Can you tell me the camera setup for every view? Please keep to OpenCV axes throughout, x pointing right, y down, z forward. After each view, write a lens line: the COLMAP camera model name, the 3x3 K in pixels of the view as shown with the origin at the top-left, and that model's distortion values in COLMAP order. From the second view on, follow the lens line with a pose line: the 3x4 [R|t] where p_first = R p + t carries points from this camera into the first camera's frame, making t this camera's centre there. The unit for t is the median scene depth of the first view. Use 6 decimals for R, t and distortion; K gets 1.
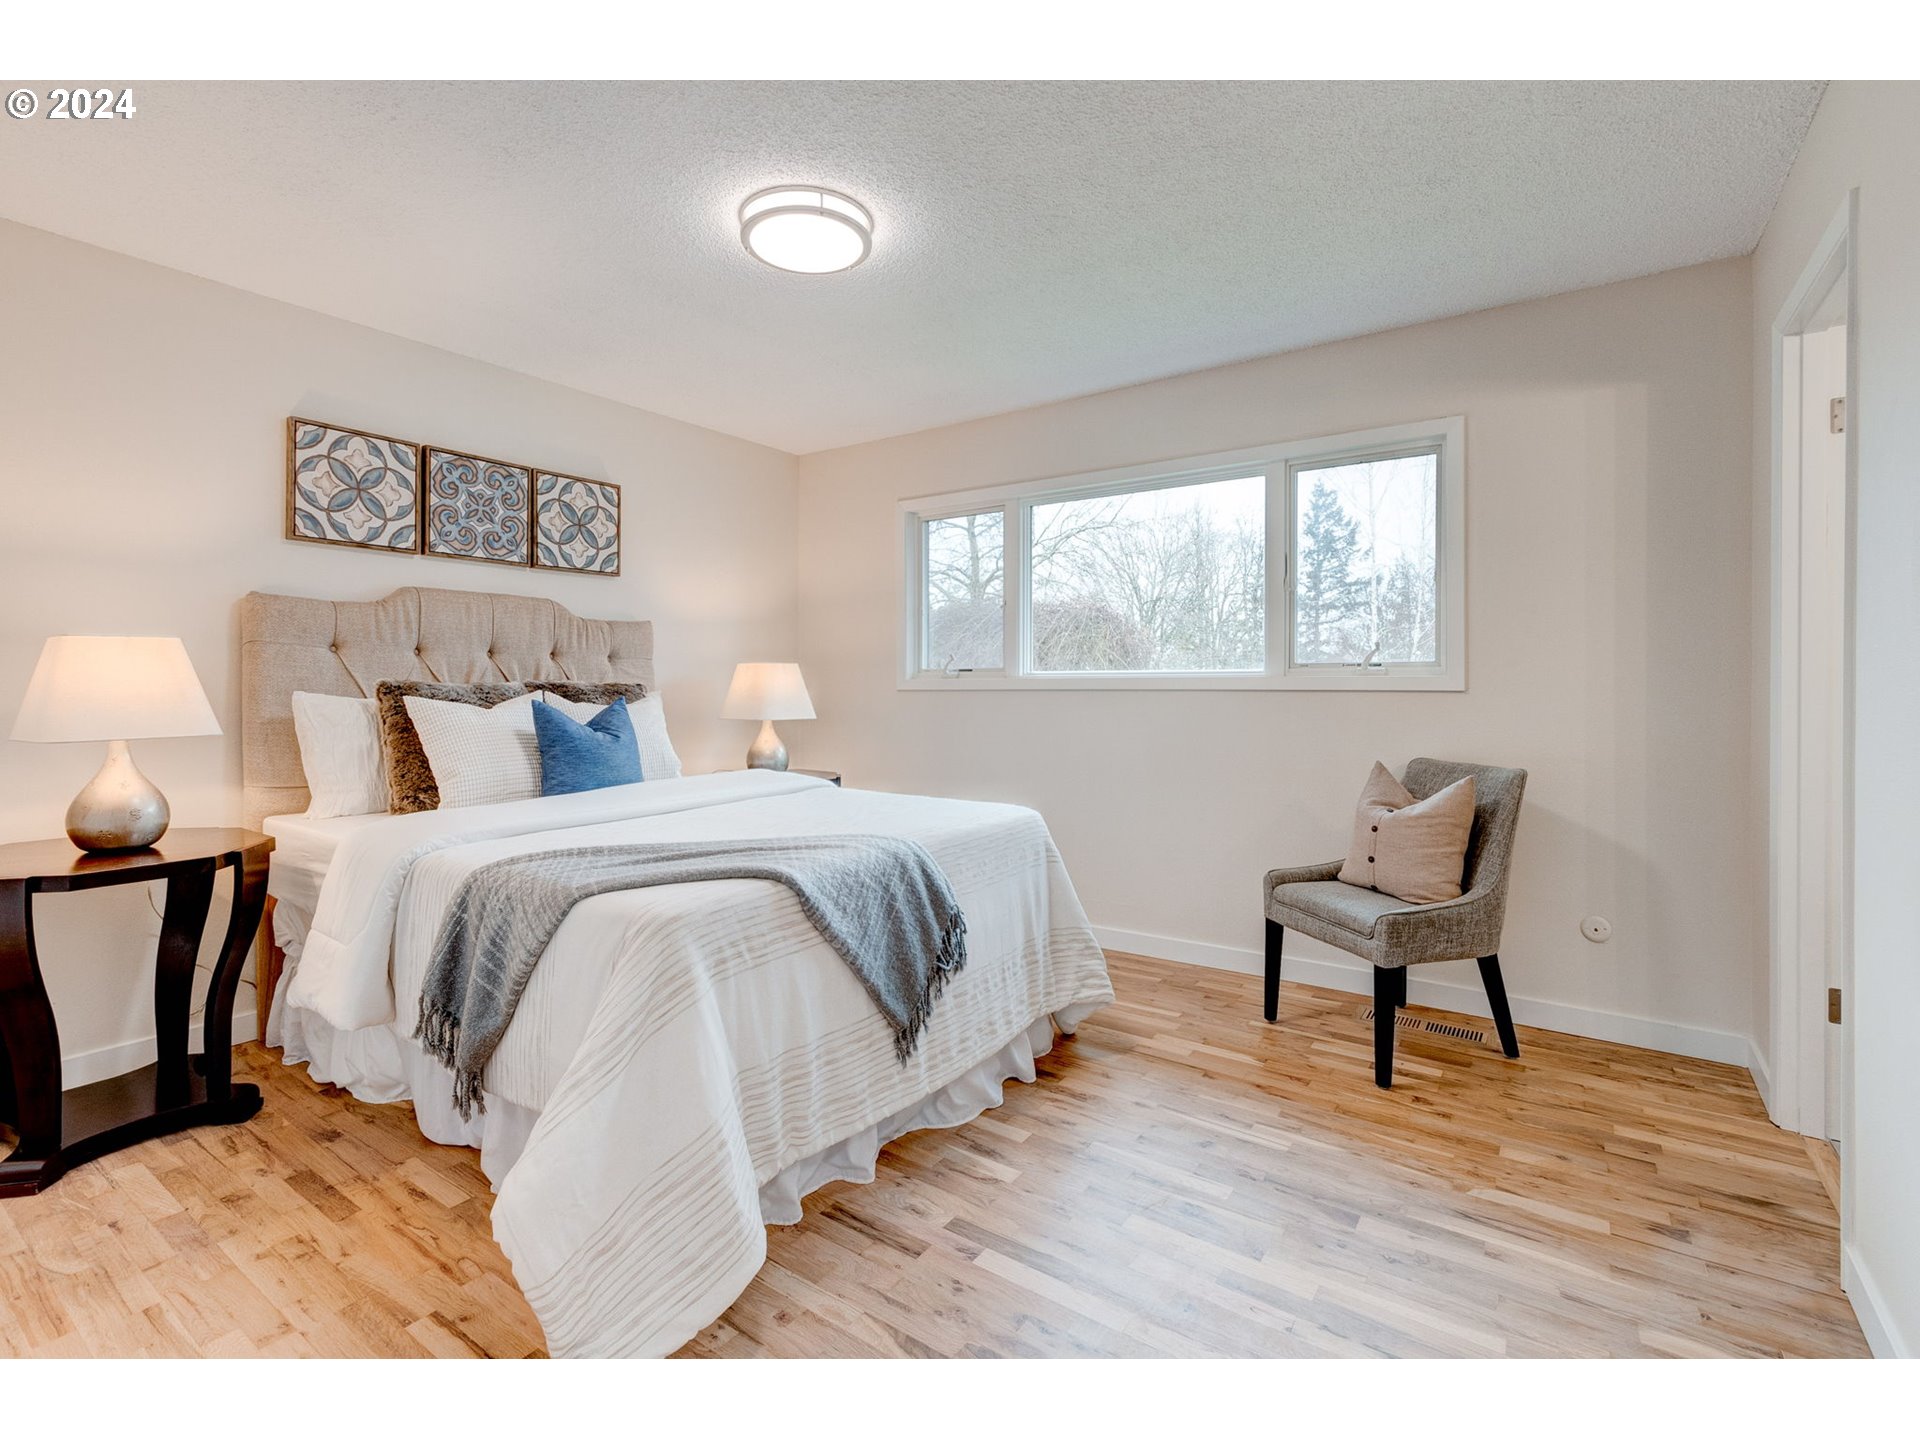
lens RADIAL K [[872.5, 0, 971.2], [0, 872.5, 673.8], [0, 0, 1]] dist [0.017668, -0.000237]
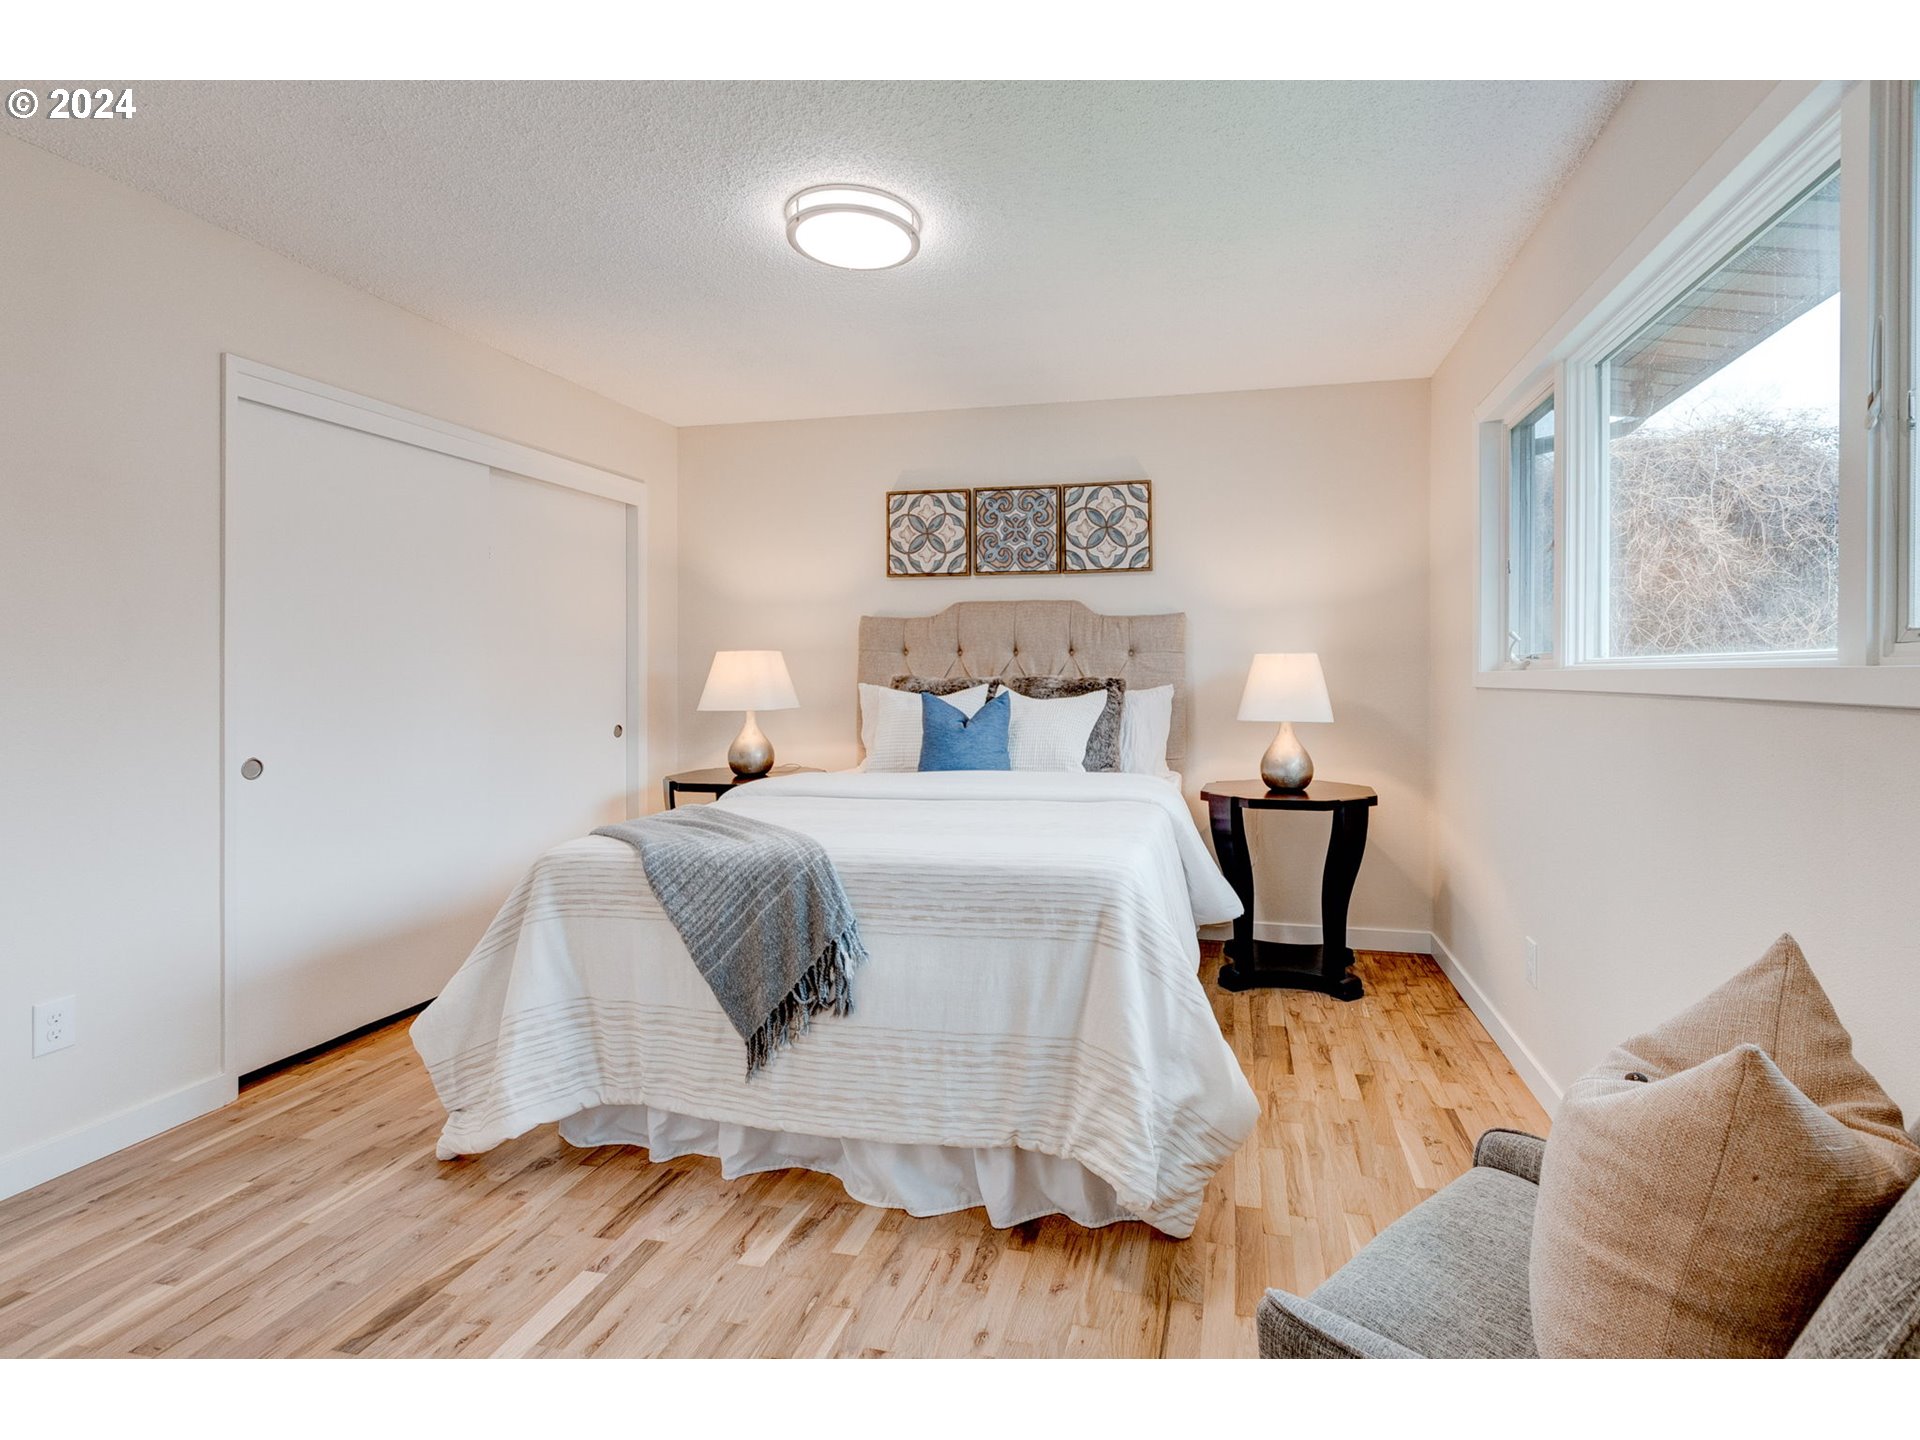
lens RADIAL K [[872.5, 0, 971.2], [0, 872.5, 673.8], [0, 0, 1]] dist [0.017668, -0.000237]
pose [[0.388692, 0.004583, -0.921356, 0.506558], [0.012746, 0.999865, 0.010351, -0.006261], [0.921280, -0.015767, 0.388581, 0.477472]]
